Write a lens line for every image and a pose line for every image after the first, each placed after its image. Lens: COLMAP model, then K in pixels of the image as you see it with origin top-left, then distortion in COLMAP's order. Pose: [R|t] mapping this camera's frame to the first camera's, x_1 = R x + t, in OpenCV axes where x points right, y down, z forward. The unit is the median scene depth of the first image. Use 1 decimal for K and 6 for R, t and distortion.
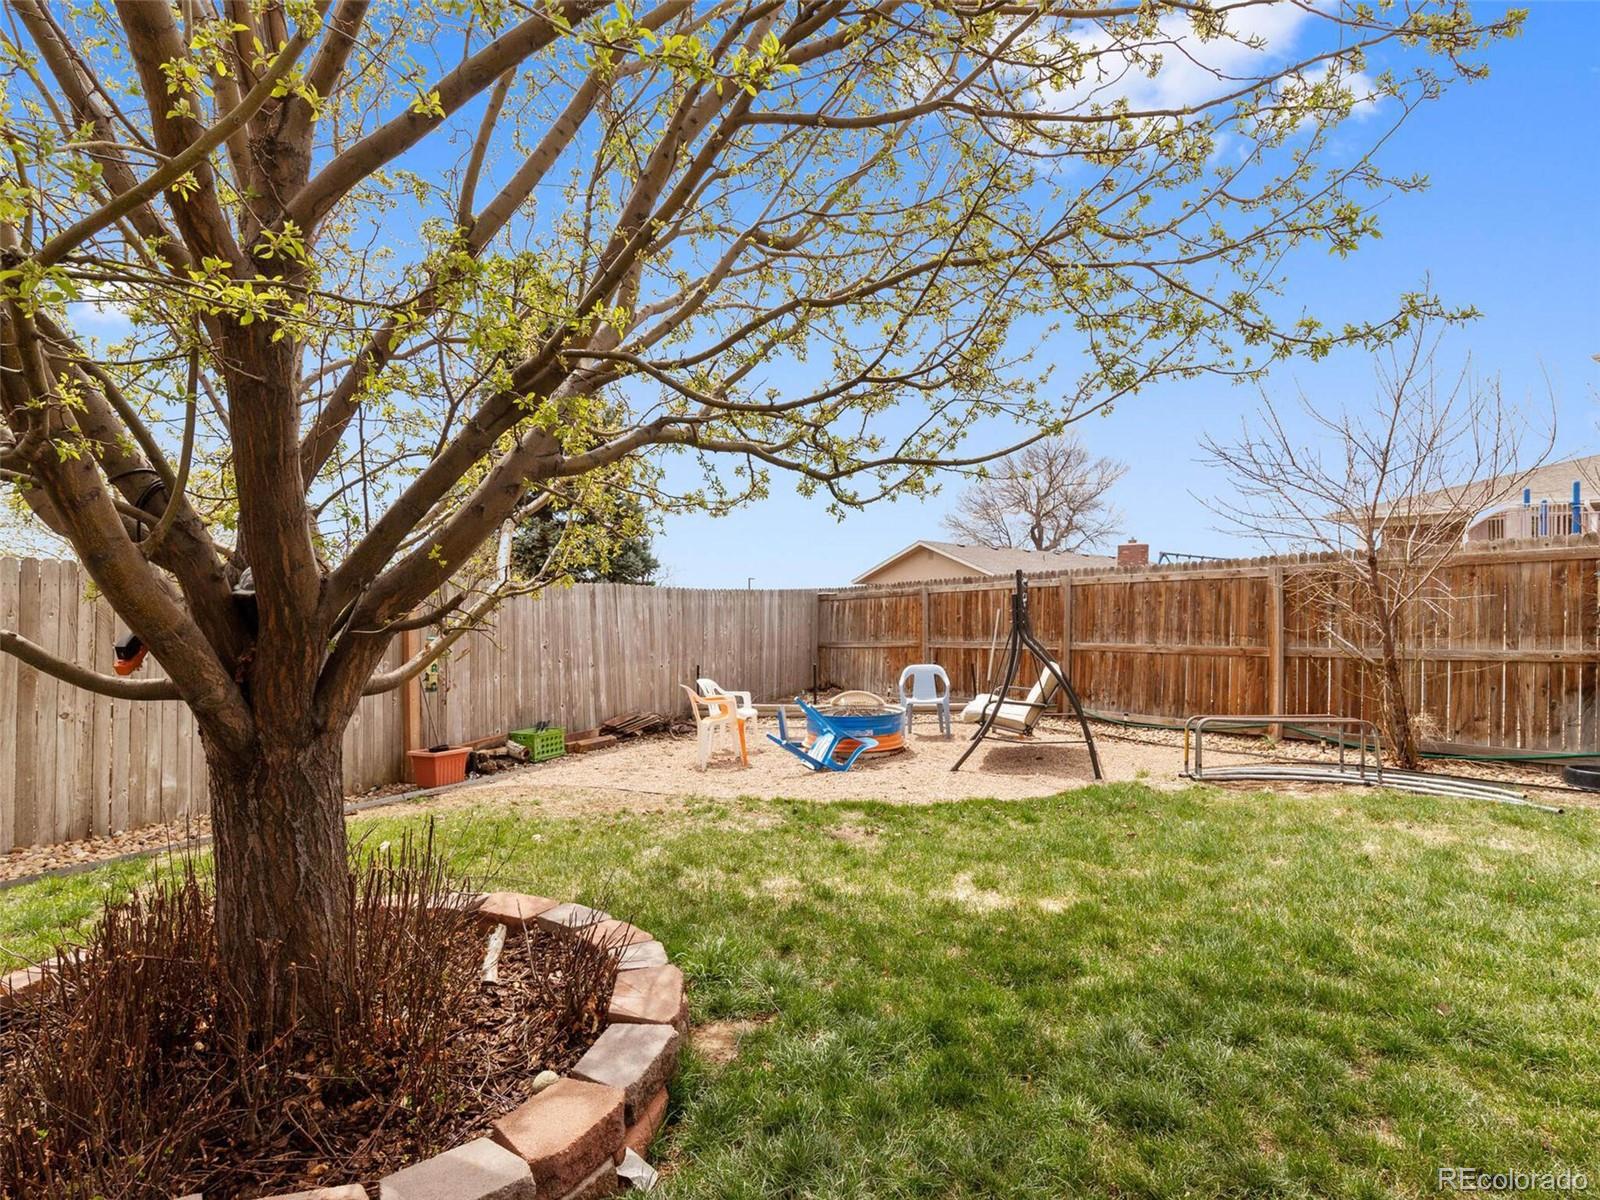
lens RADIAL K [[869.3, 0, 800.8], [0, 869.3, 600.7], [0, 0, 1]] dist [-0.002410, -0.000173]
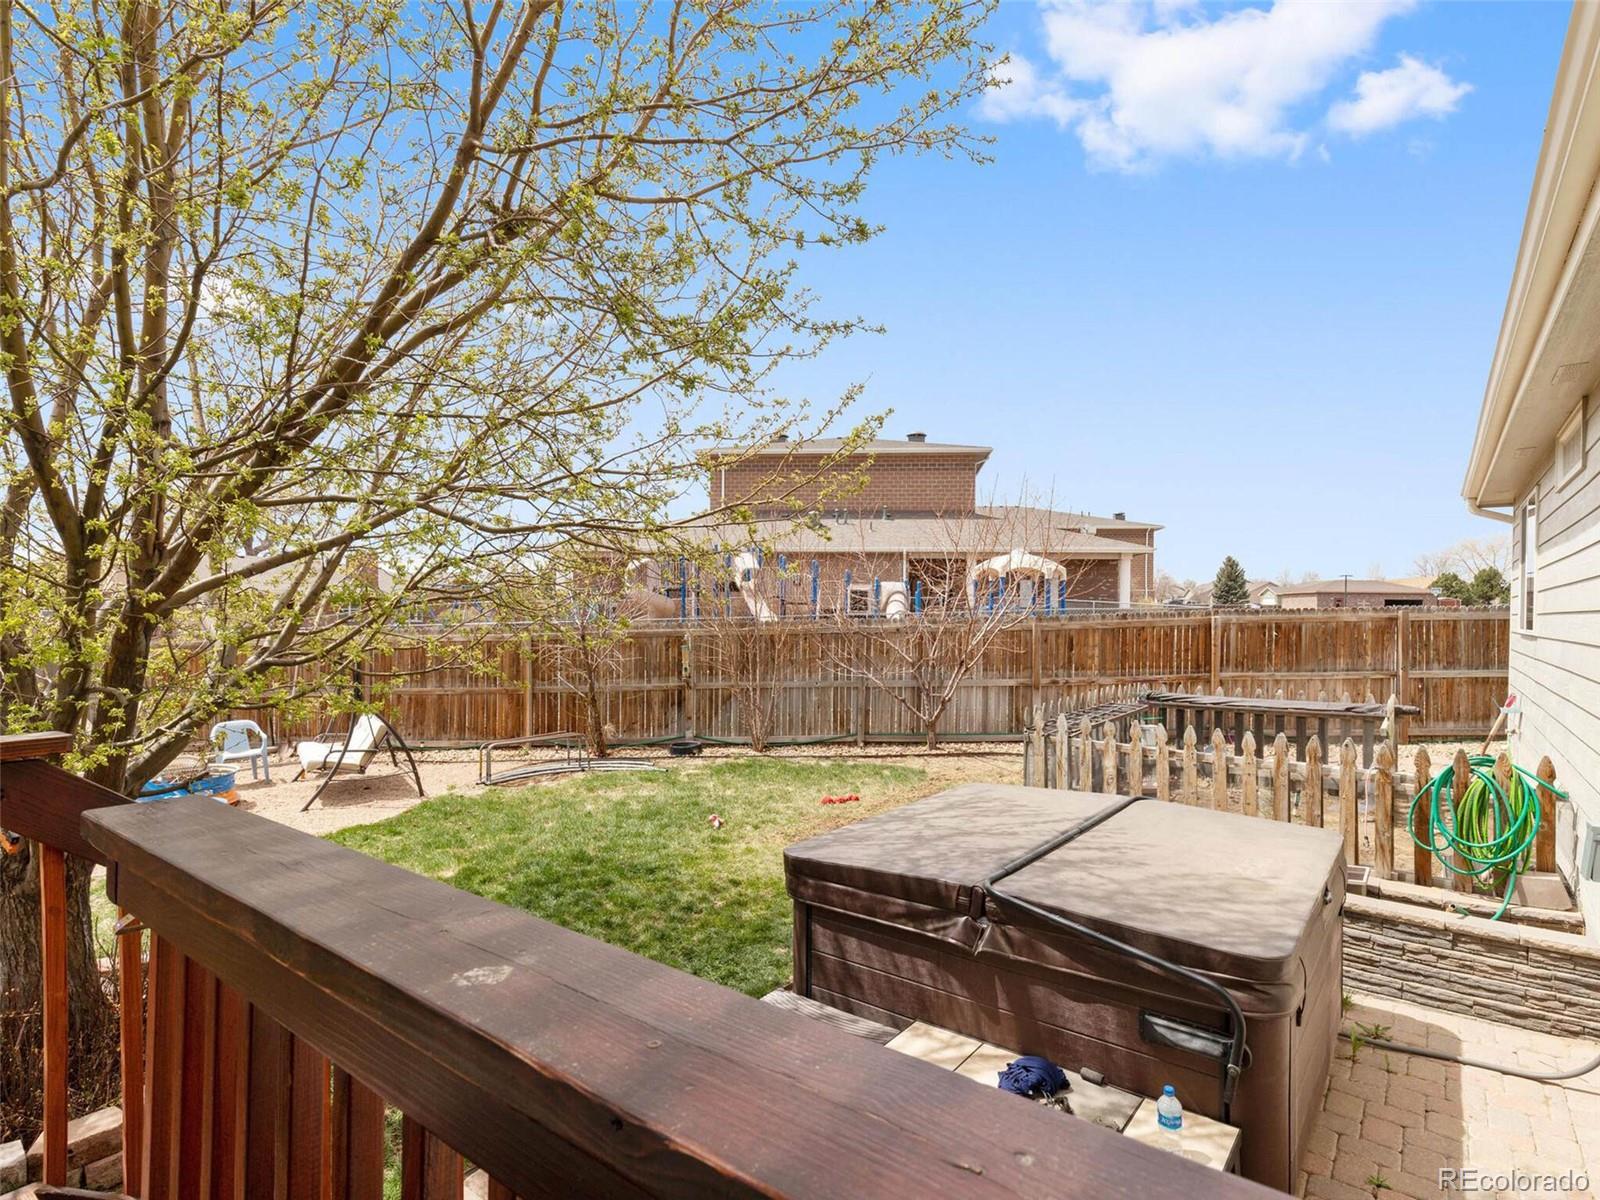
lens RADIAL K [[811.3, 0, 803.4], [0, 811.3, 604.3], [0, 0, 1]] dist [0.010296, -0.002263]
pose [[0.645251, -0.008063, 0.763928, -0.288458], [0.006298, 0.999966, 0.005234, -0.120326], [-0.763945, 0.001434, 0.645280, -0.370067]]
